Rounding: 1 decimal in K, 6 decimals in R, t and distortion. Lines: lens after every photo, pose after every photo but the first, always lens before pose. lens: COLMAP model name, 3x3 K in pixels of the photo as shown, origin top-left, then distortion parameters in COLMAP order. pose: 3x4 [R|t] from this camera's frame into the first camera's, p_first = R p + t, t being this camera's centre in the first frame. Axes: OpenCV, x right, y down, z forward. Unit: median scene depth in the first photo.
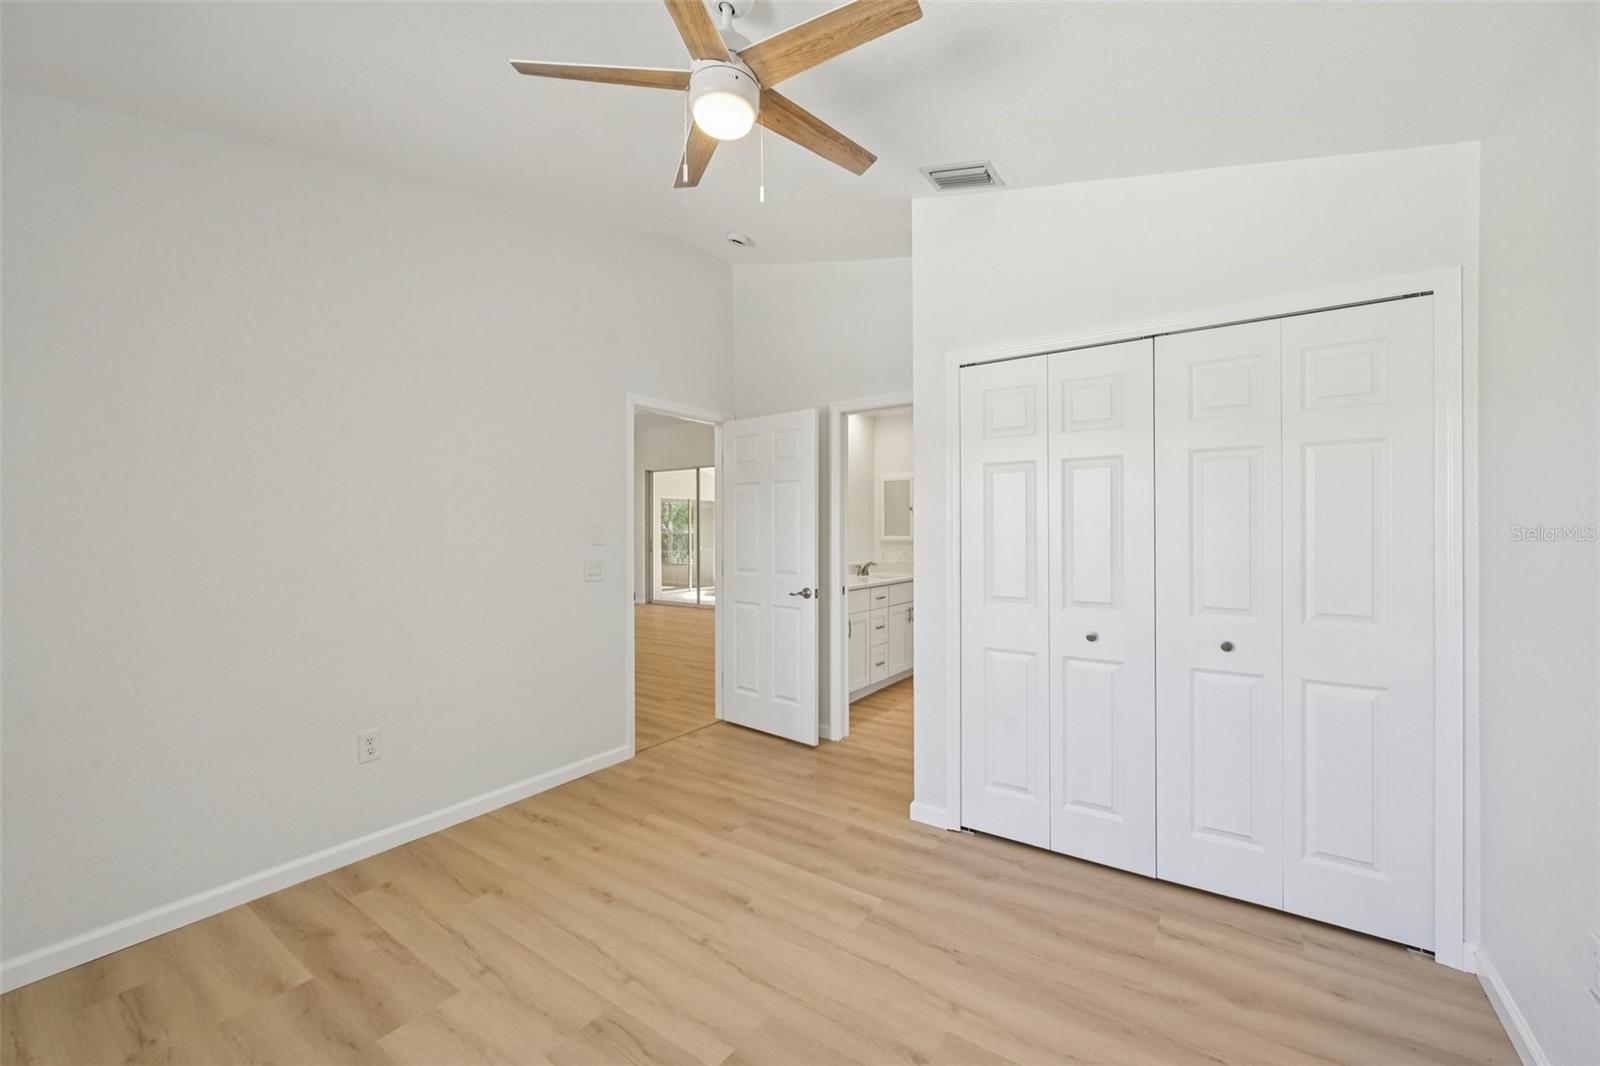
lens RADIAL K [[633.3, 0, 800.2], [0, 633.3, 535.5], [0, 0, 1]] dist [-0.001687, 0.000434]
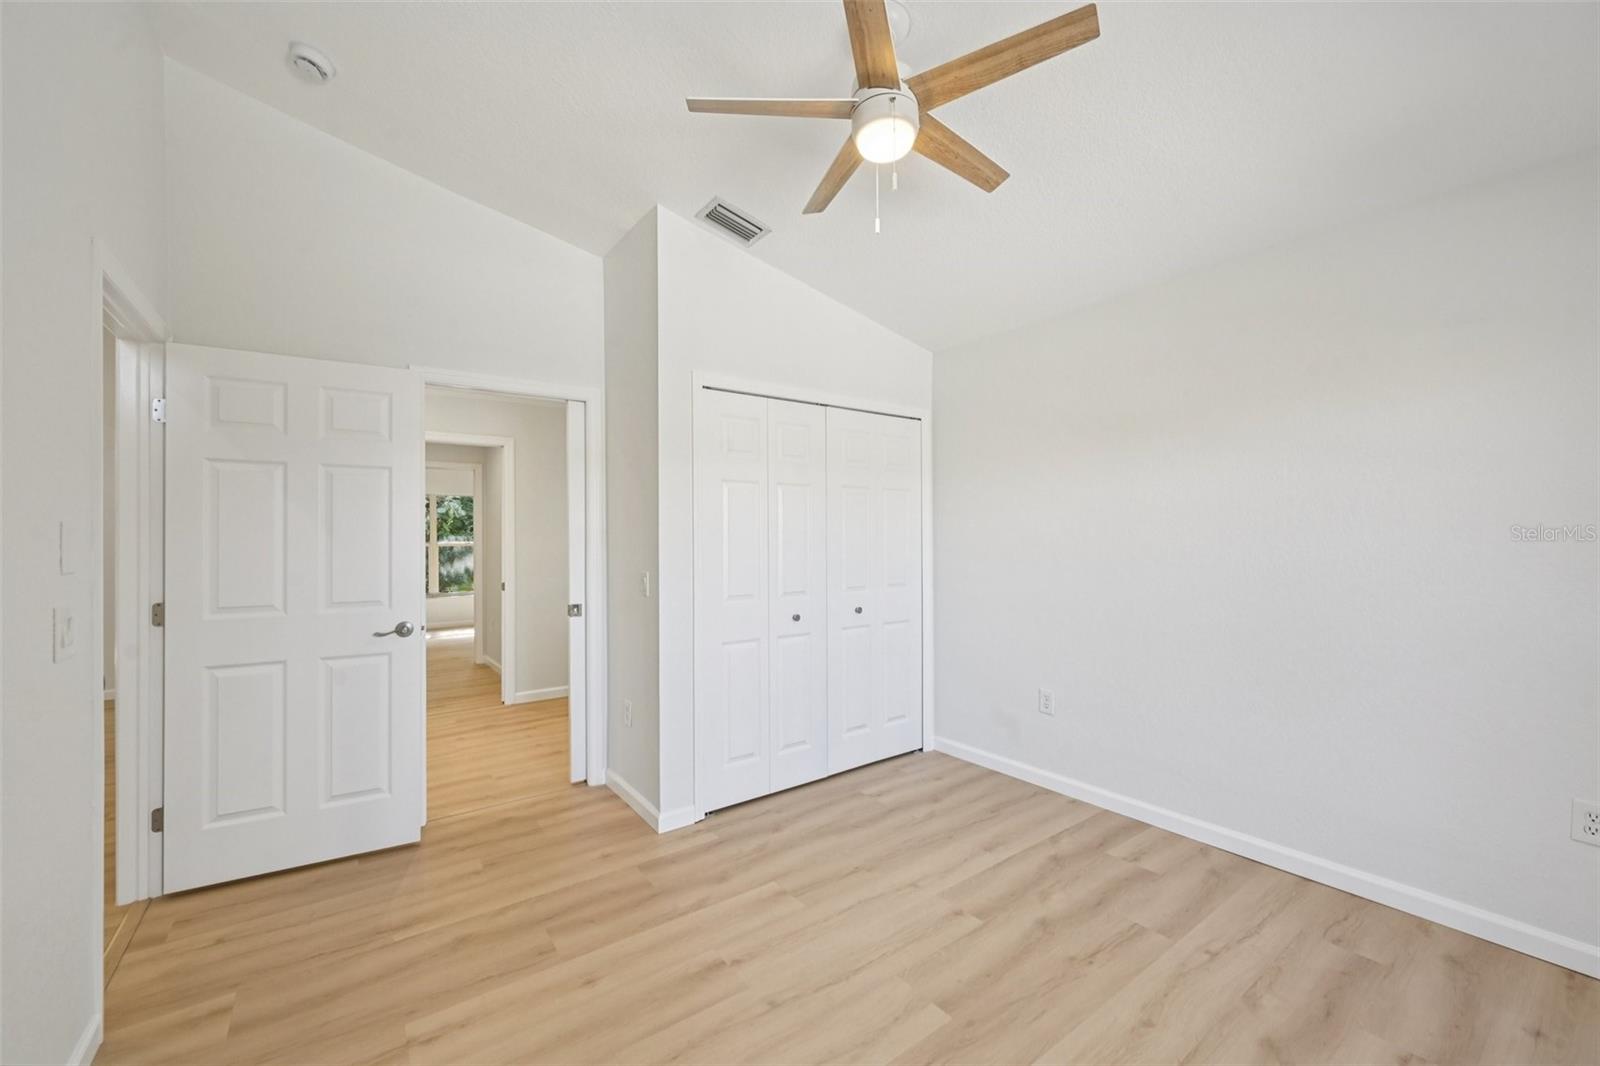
lens RADIAL K [[633.3, 0, 801.0], [0, 633.3, 542.3], [0, 0, 1]] dist [-0.001687, 0.000434]
pose [[0.325086, -0.007616, 0.945654, -0.752468], [0.013410, 0.999904, 0.003443, -0.003945], [-0.945590, 0.011562, 0.325156, 0.519209]]
